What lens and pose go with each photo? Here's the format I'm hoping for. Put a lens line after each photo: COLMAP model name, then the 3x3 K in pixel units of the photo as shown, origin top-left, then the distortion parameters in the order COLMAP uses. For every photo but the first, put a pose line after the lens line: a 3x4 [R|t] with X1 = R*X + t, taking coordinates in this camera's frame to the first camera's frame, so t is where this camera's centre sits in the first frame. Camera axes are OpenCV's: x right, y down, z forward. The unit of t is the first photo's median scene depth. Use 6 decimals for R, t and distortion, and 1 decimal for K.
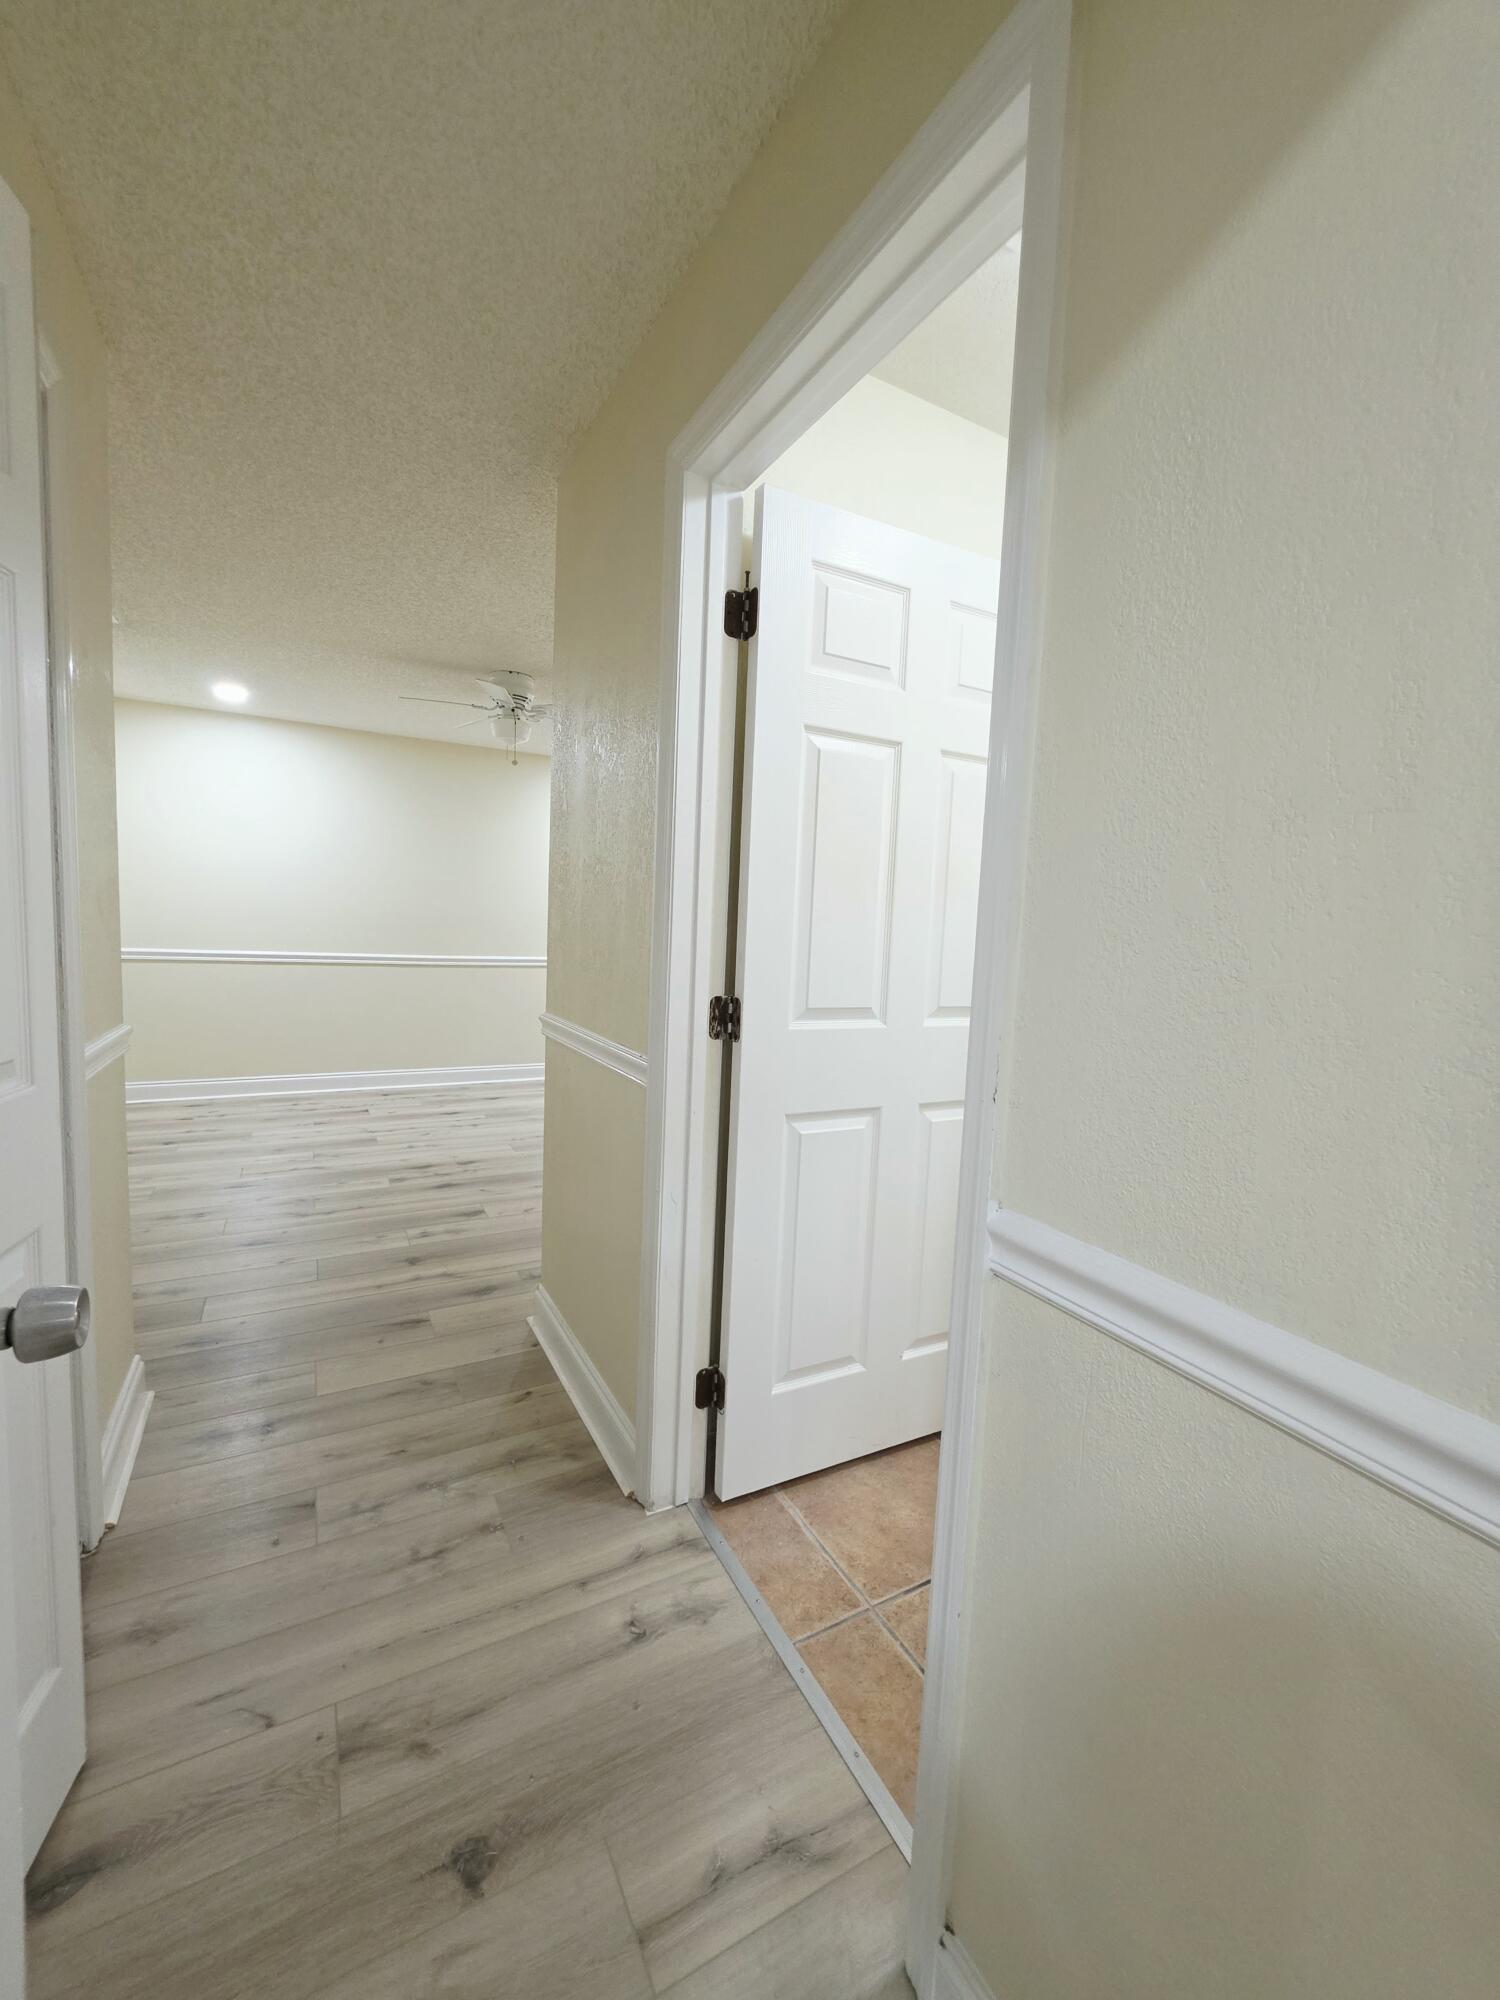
lens RADIAL K [[805.7, 0, 750.9], [0, 805.7, 1001.7], [0, 0, 1]] dist [-0.002283, 0.000558]
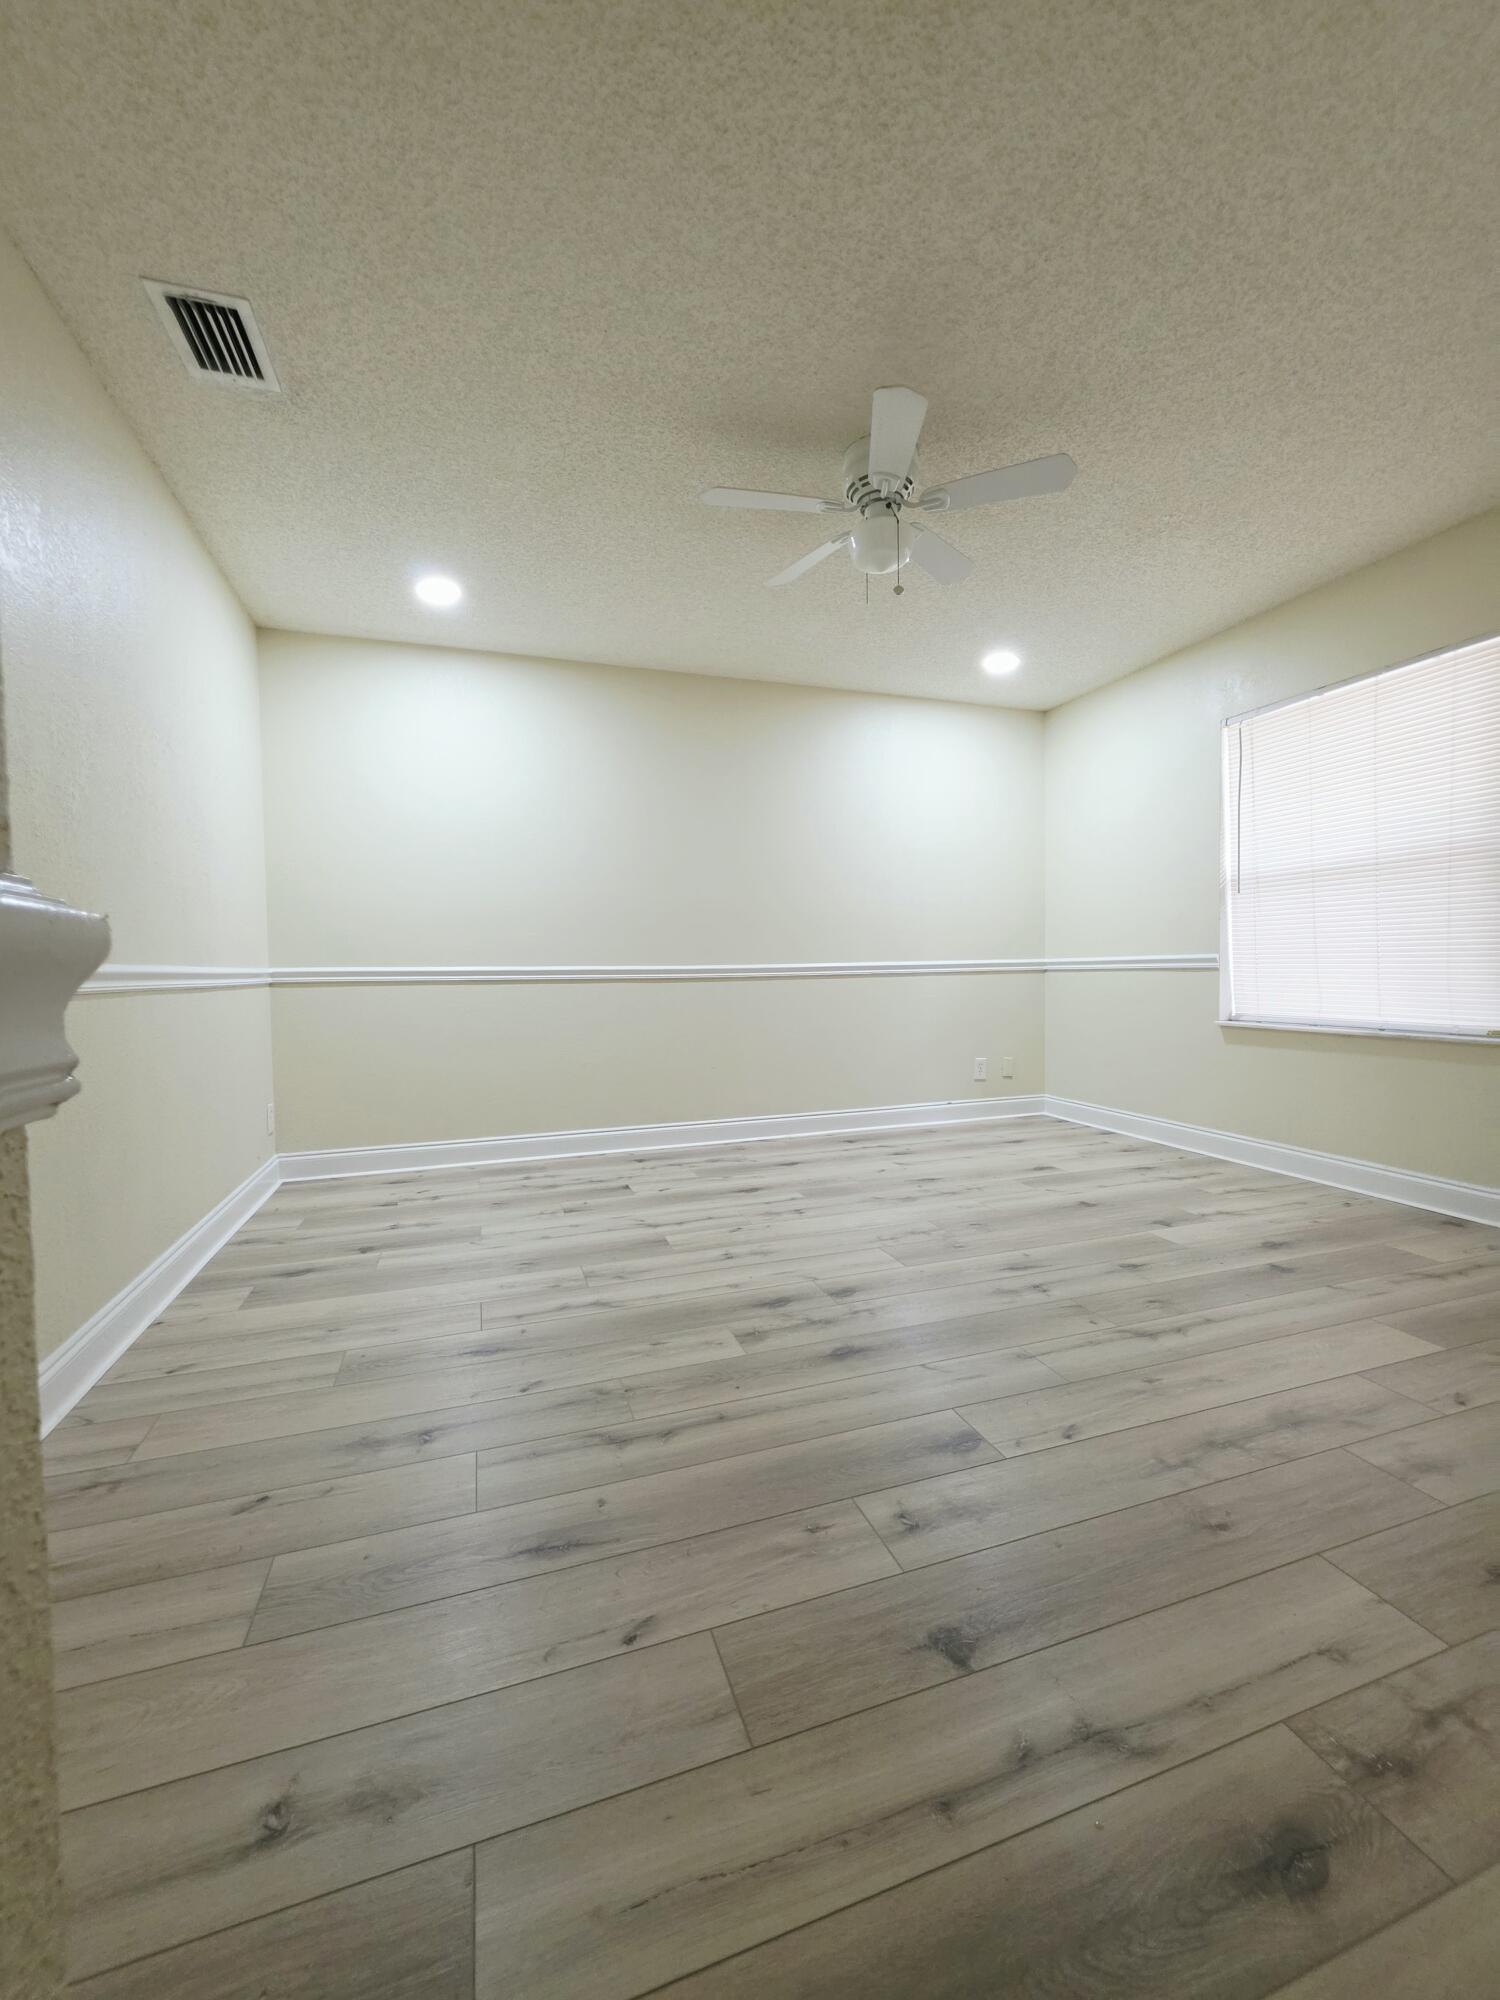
lens RADIAL K [[805.7, 0, 750.9], [0, 805.7, 1001.7], [0, 0, 1]] dist [-0.002283, 0.000558]
pose [[0.983231, -0.047427, -0.176087, -0.297679], [0.038113, 0.997708, -0.055906, 0.025227], [0.178335, 0.048258, 0.982786, 0.411361]]
